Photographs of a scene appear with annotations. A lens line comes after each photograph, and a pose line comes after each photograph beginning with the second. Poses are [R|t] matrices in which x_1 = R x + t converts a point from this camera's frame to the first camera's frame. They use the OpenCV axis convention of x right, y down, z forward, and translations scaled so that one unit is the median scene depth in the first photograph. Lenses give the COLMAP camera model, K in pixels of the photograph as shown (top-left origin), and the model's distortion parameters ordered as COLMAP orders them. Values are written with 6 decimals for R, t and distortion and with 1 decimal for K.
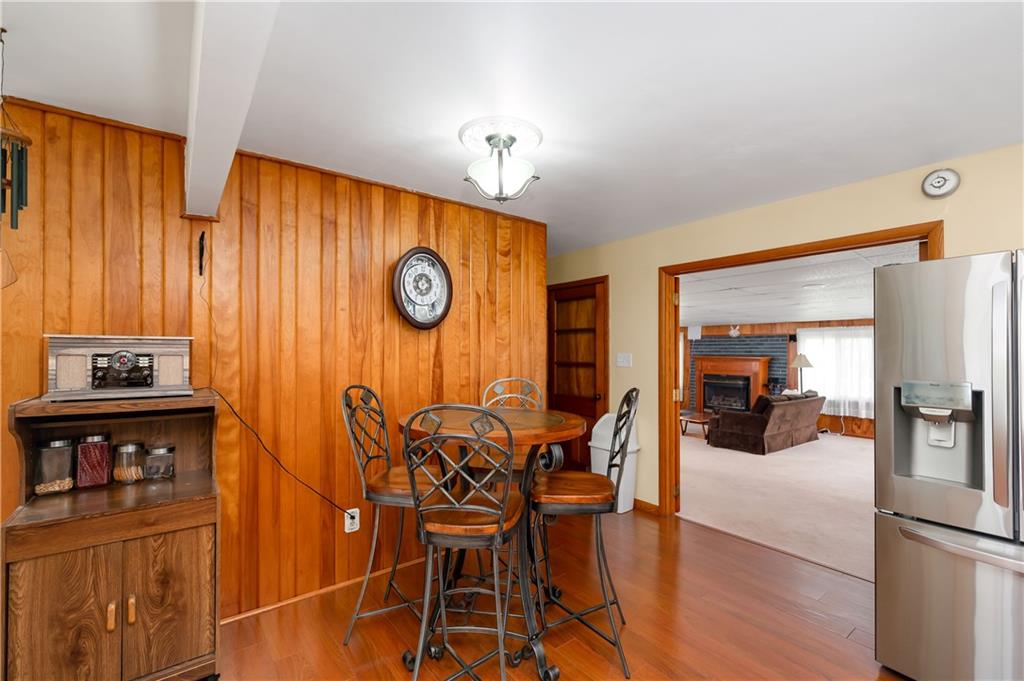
lens RADIAL K [[434.6, 0, 519.1], [0, 434.6, 347.0], [0, 0, 1]] dist [-0.002133, -0.000330]
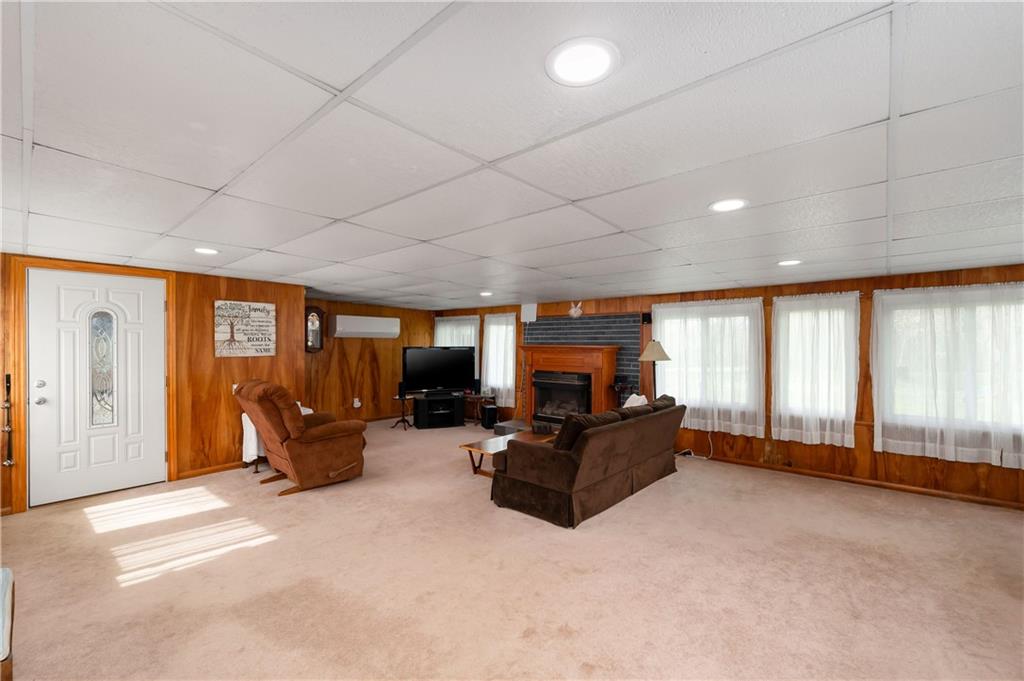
lens RADIAL K [[434.6, 0, 504.6], [0, 434.6, 340.8], [0, 0, 1]] dist [-0.002133, -0.000330]
pose [[0.984415, -0.004371, 0.175805, 0.286850], [0.003011, 0.999963, 0.008005, 0.009788], [-0.175833, -0.007351, 0.984393, 0.359564]]
